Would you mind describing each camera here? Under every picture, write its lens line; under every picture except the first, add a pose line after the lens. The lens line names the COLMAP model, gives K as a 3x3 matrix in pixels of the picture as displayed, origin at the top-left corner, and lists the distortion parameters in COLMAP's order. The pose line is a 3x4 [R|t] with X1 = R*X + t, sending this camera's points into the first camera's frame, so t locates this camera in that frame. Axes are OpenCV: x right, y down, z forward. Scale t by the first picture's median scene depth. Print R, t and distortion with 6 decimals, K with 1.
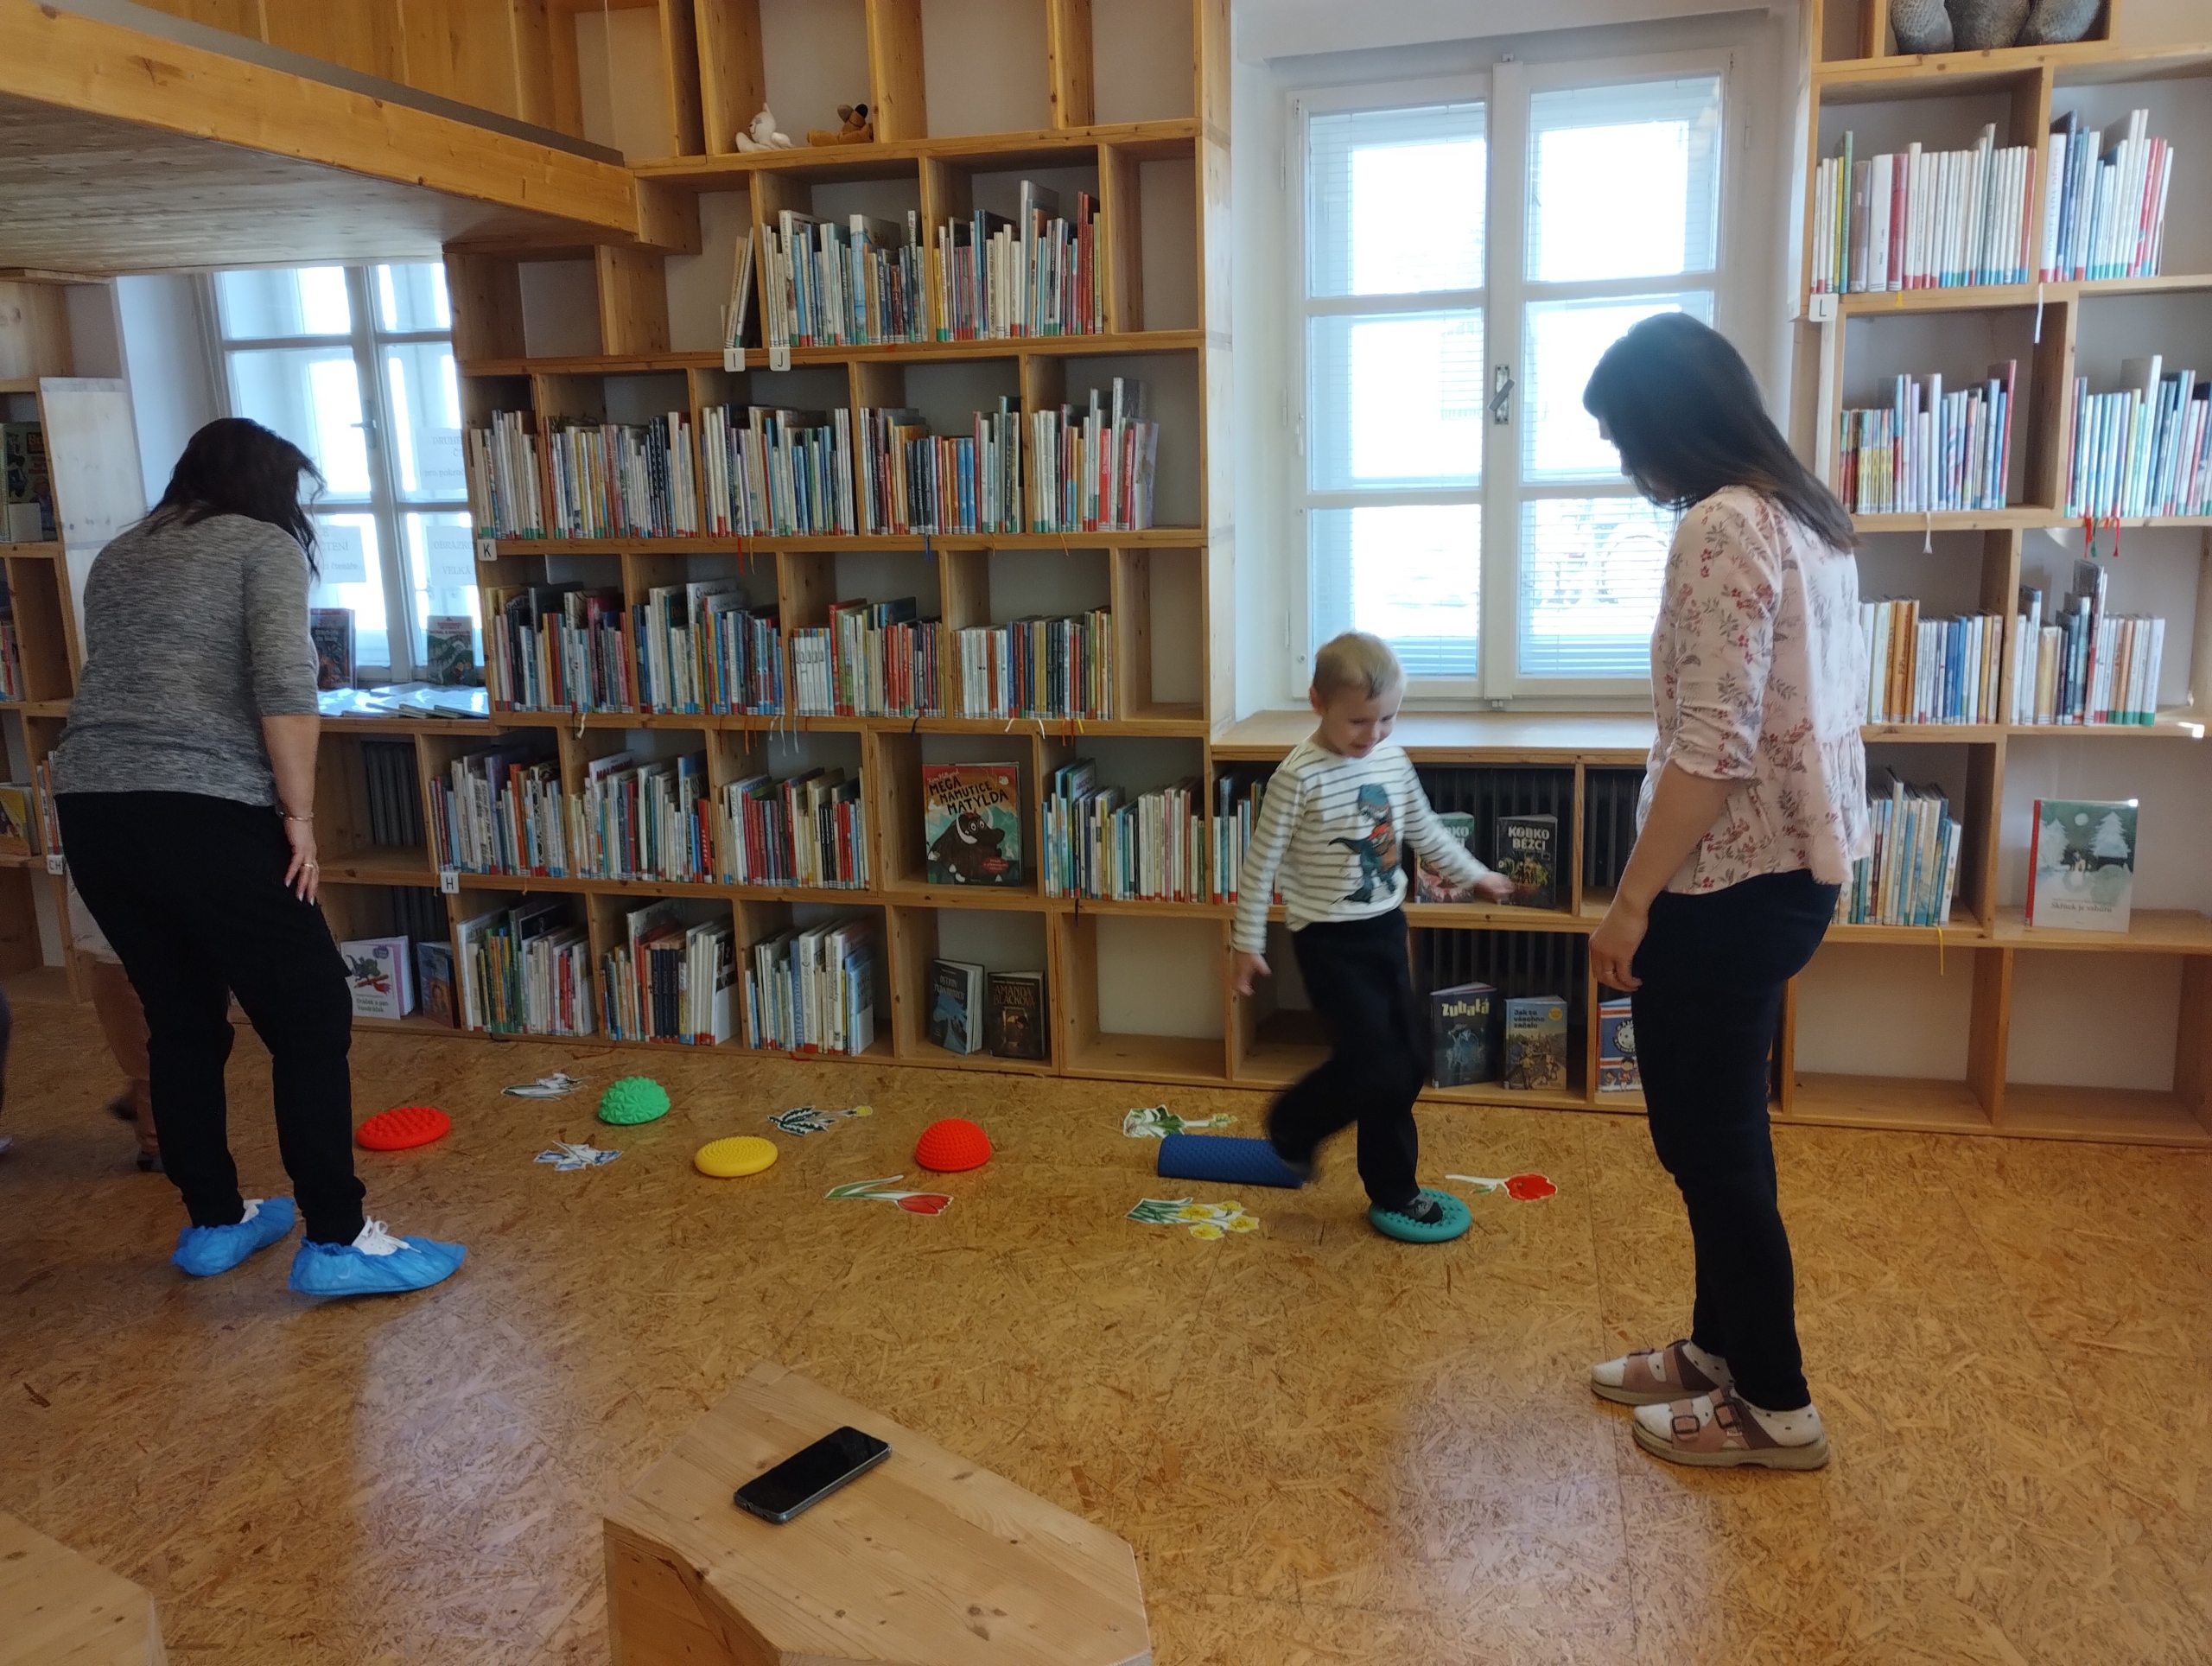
lens RADIAL K [[1788.4, 0, 1106.0], [0, 1788.4, 833.0], [0, 0, 1]] dist [0.030028, -0.061456]
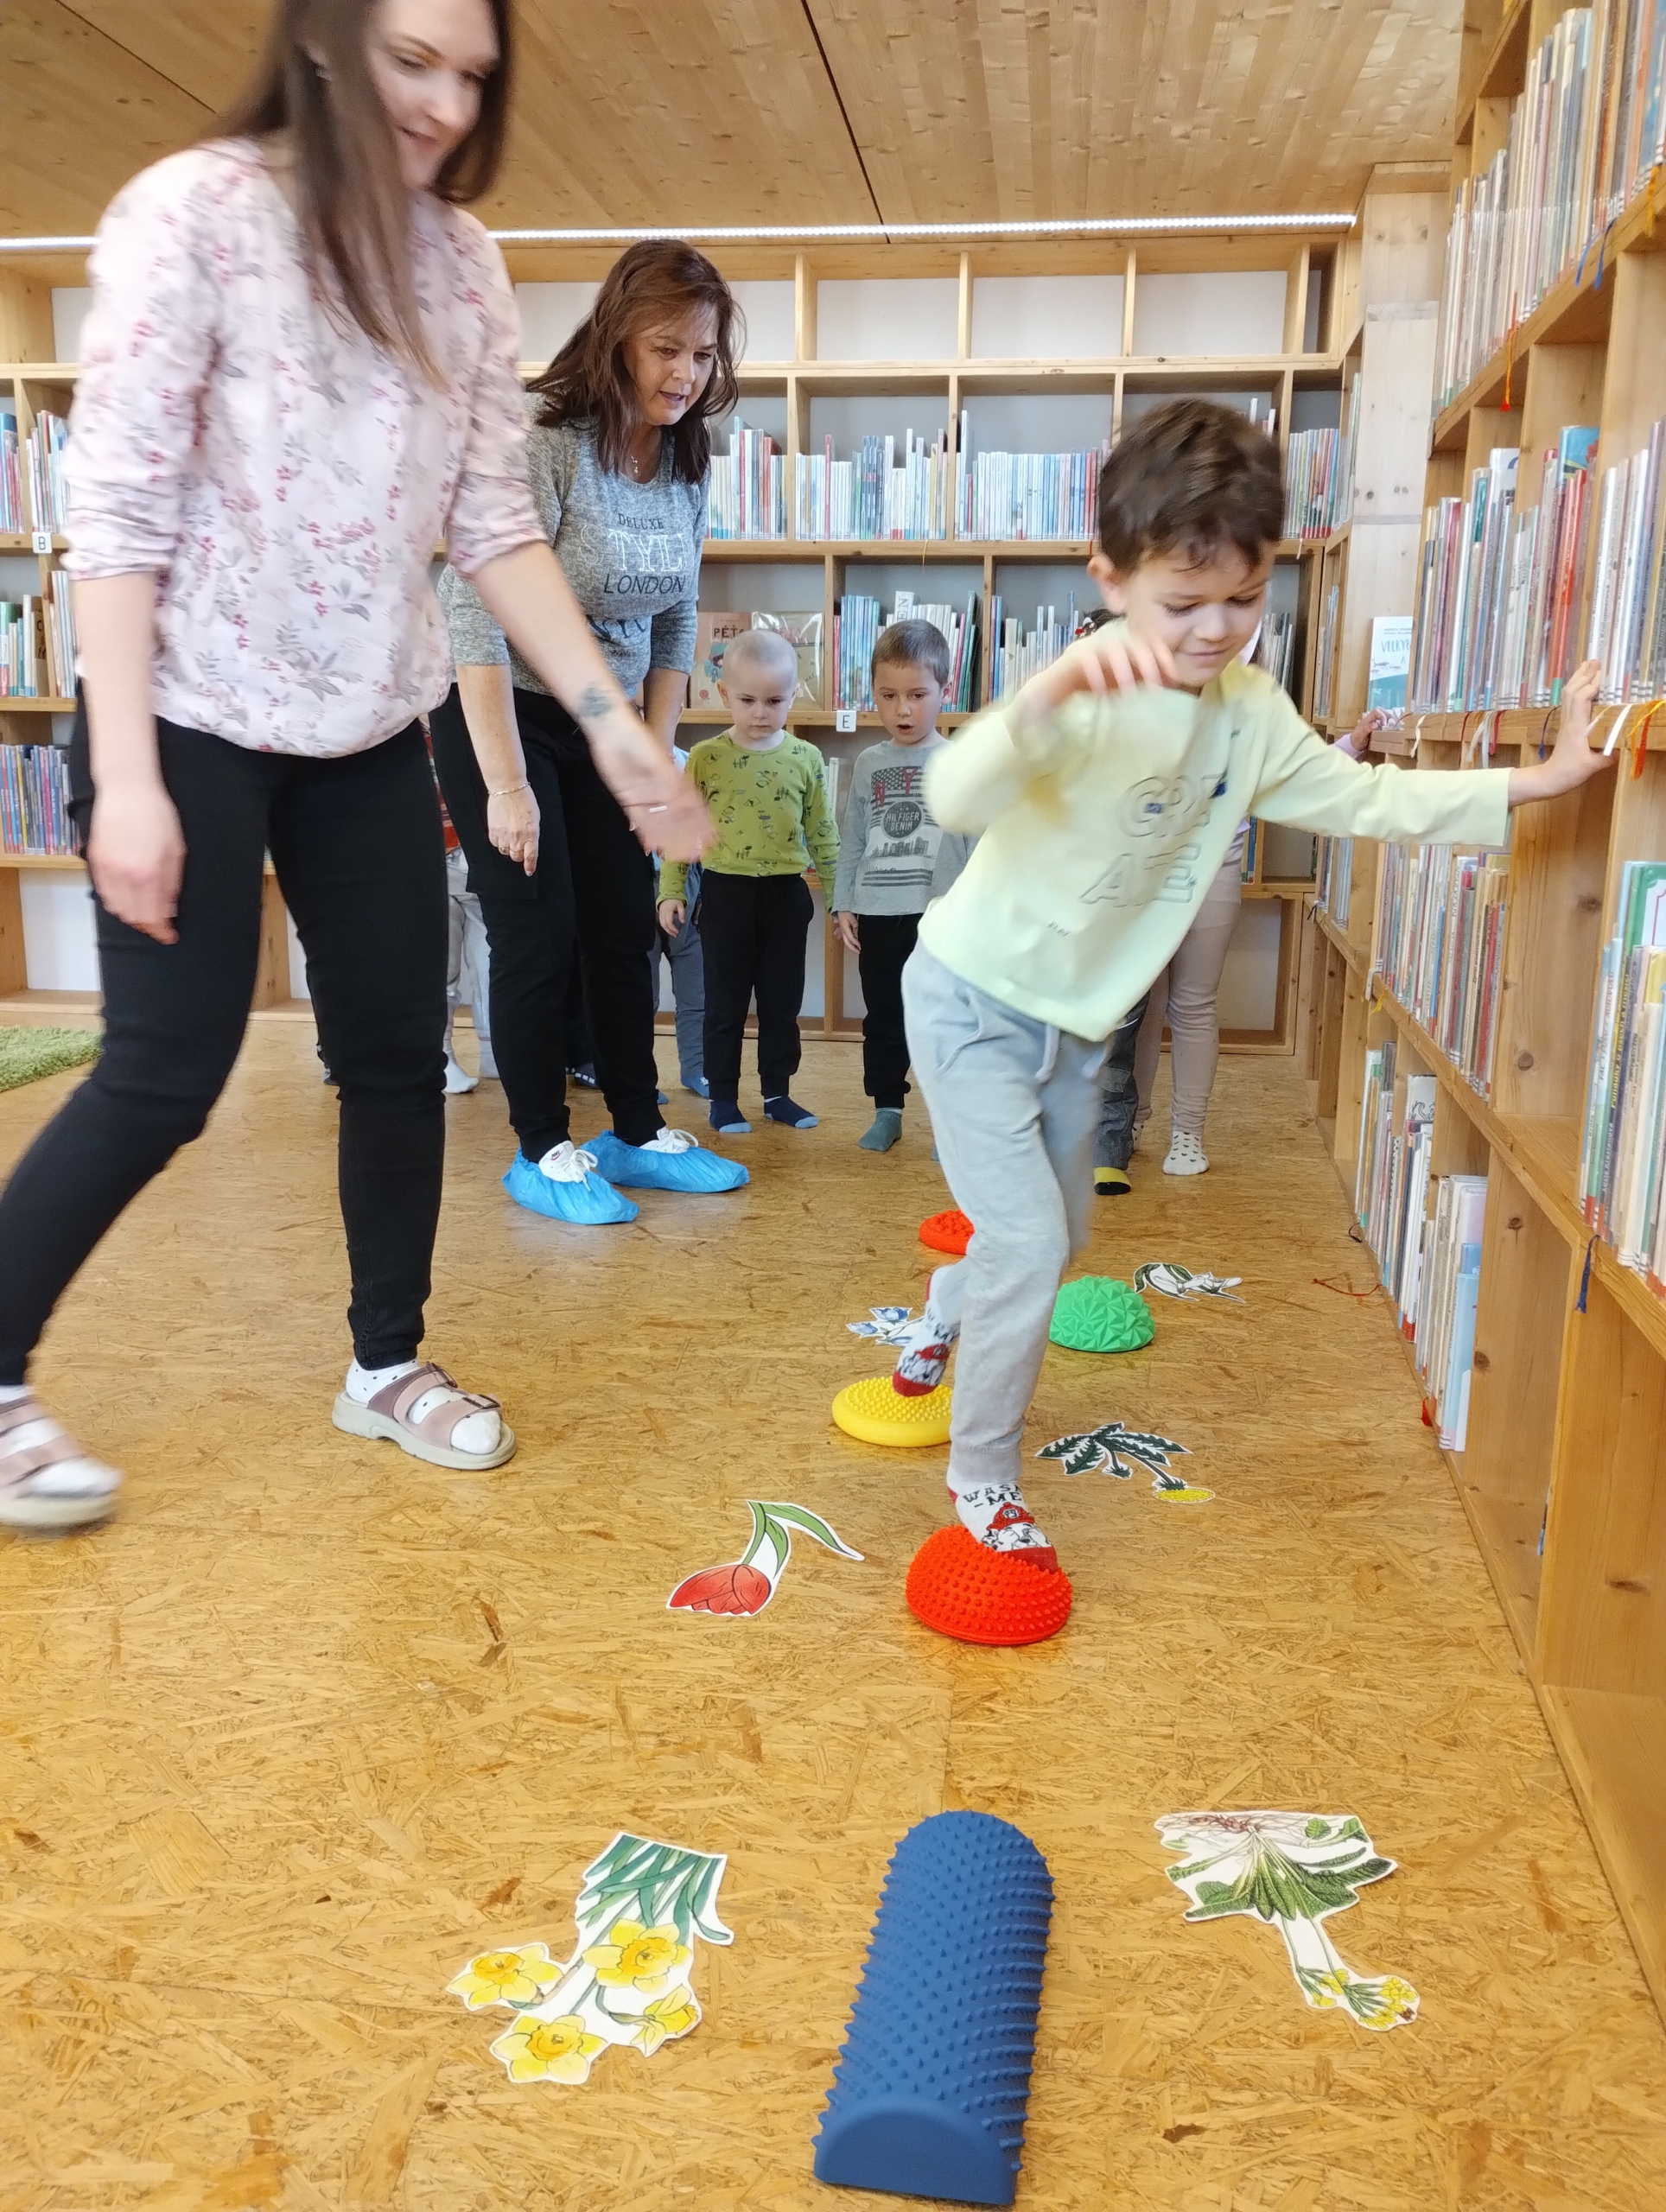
lens RADIAL K [[1788.4, 0, 833.0], [0, 1788.4, 1106.0], [0, 0, 1]] dist [0.030028, -0.061456]
pose [[0.114711, 0.244886, -0.962742, 0.311180], [-0.229405, 0.949474, 0.214177, -0.032465], [0.966548, 0.196290, 0.165093, 0.811131]]
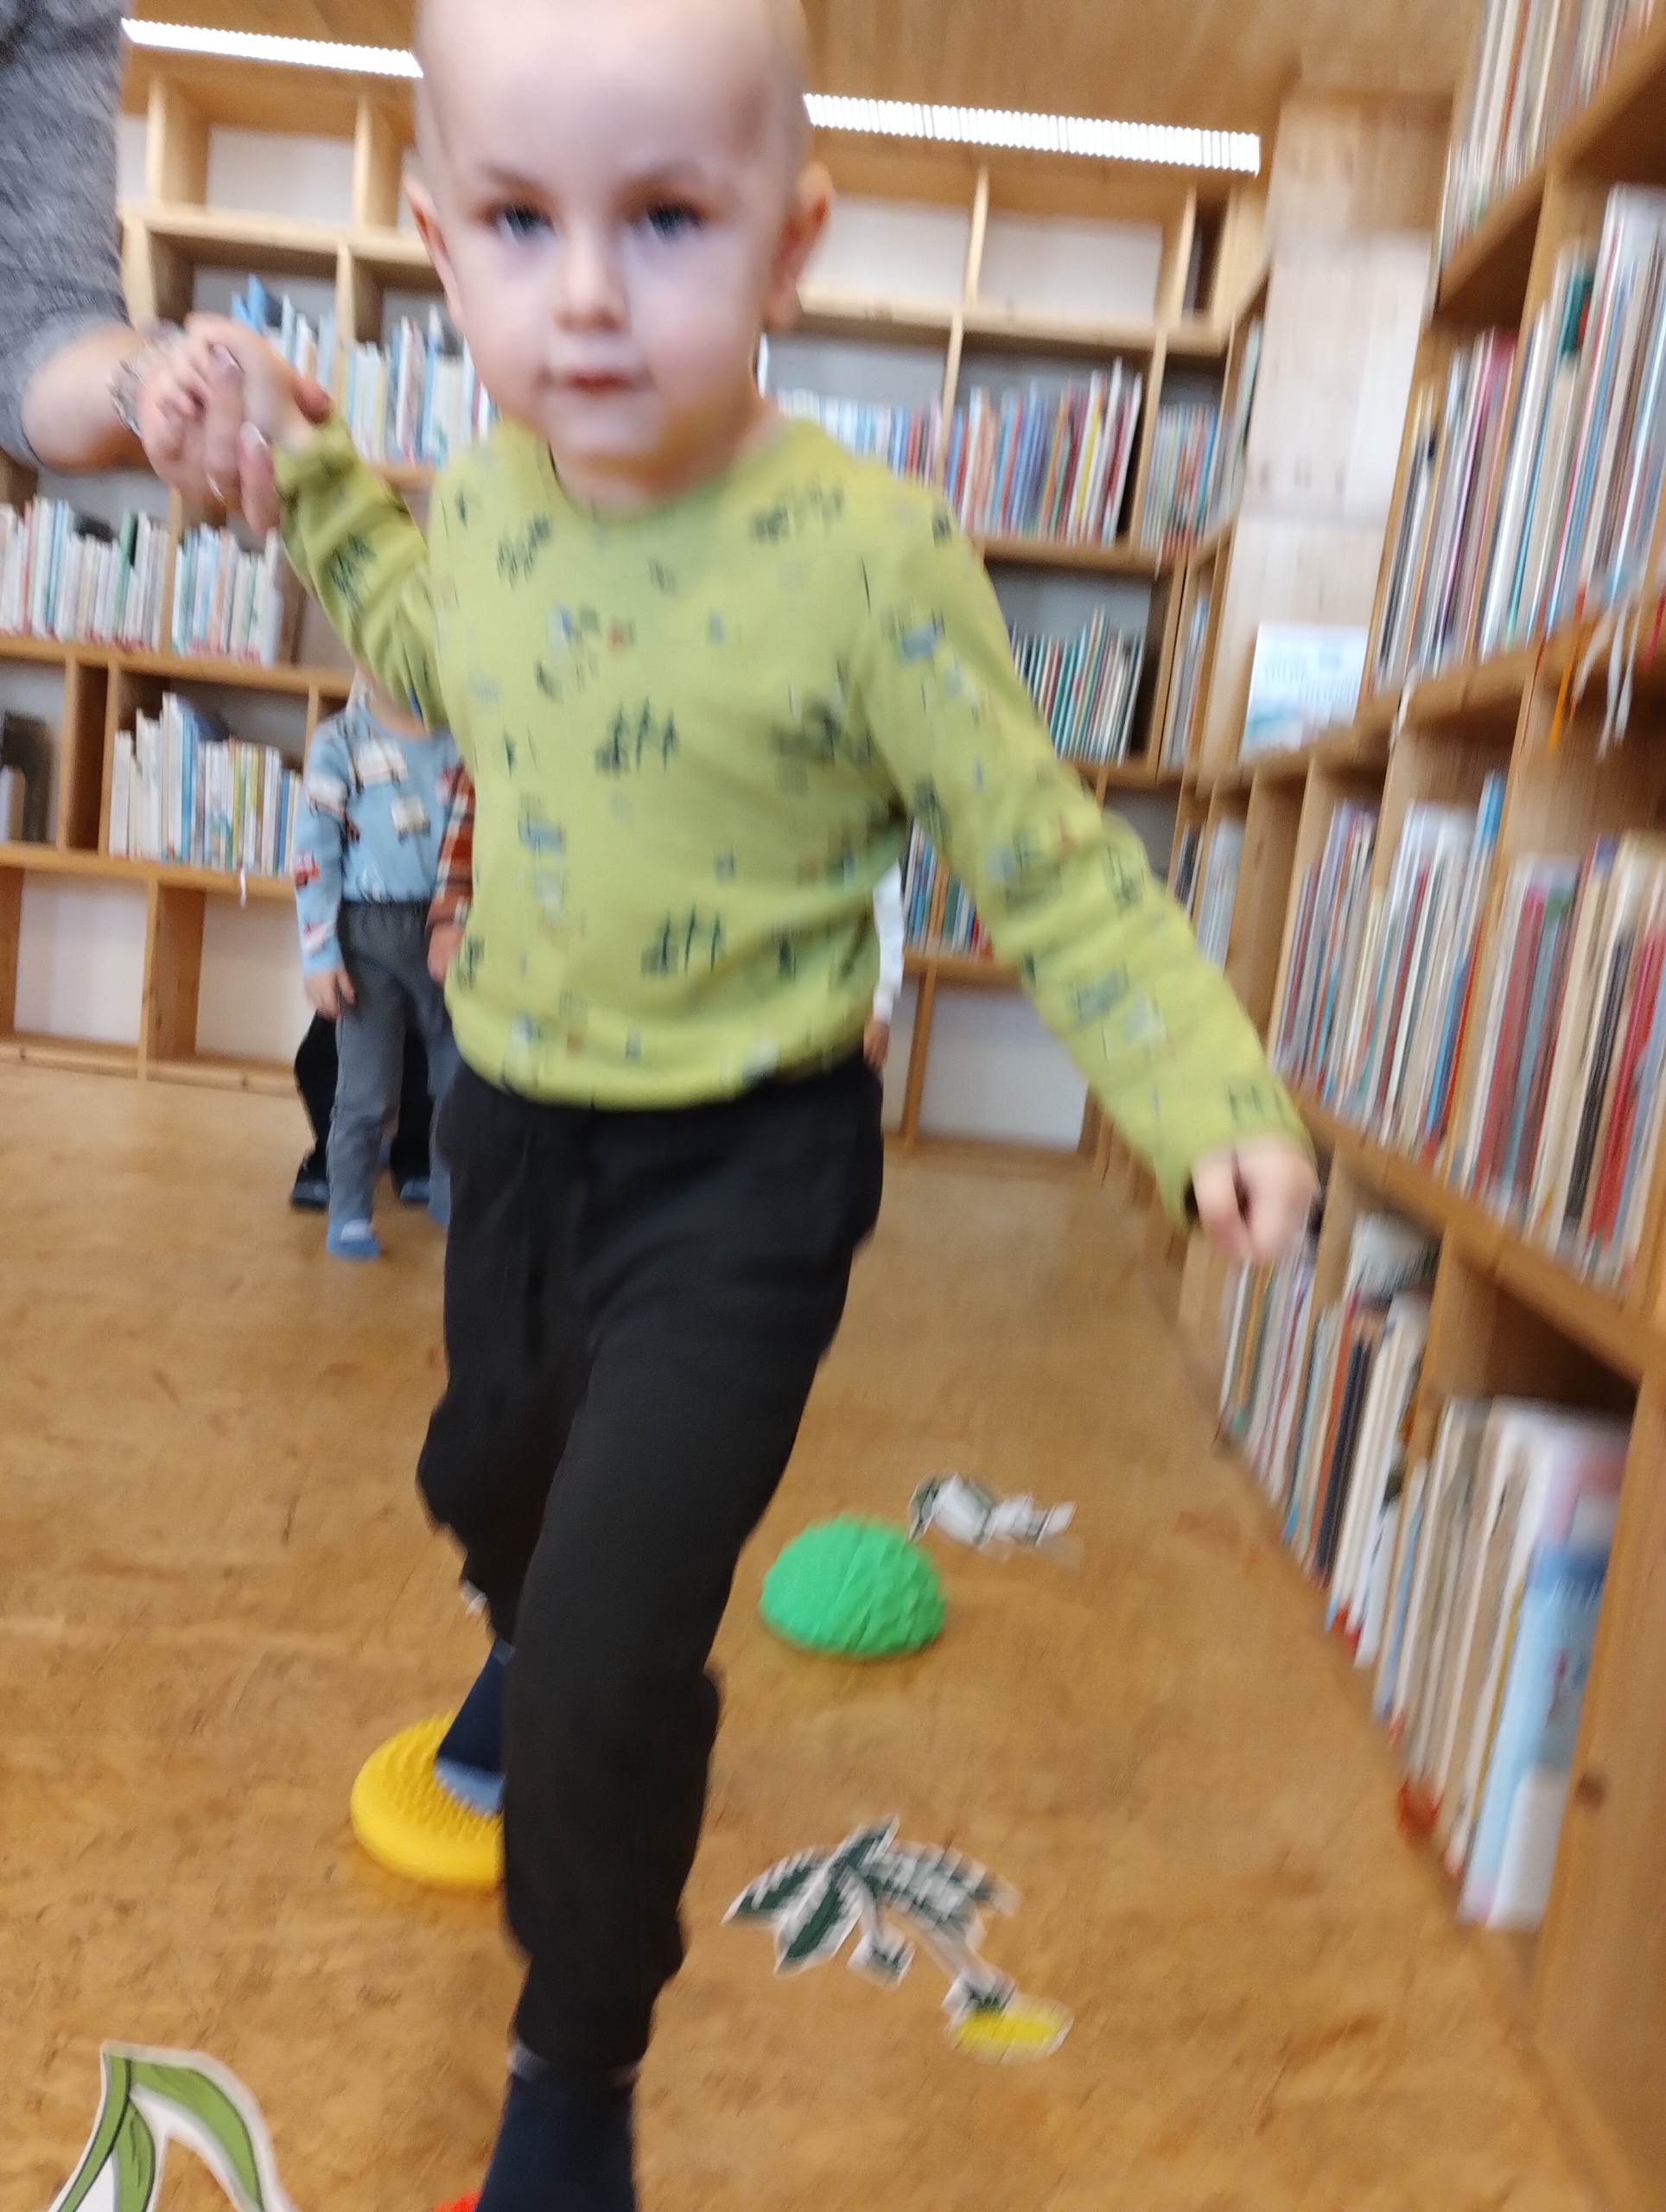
lens RADIAL K [[1788.4, 0, 833.0], [0, 1788.4, 1106.0], [0, 0, 1]] dist [0.030028, -0.061456]
pose [[0.226339, 0.203336, -0.952589, 0.077184], [-0.324719, 0.937776, 0.123019, 0.008752], [0.918329, 0.281479, 0.278282, 0.879002]]
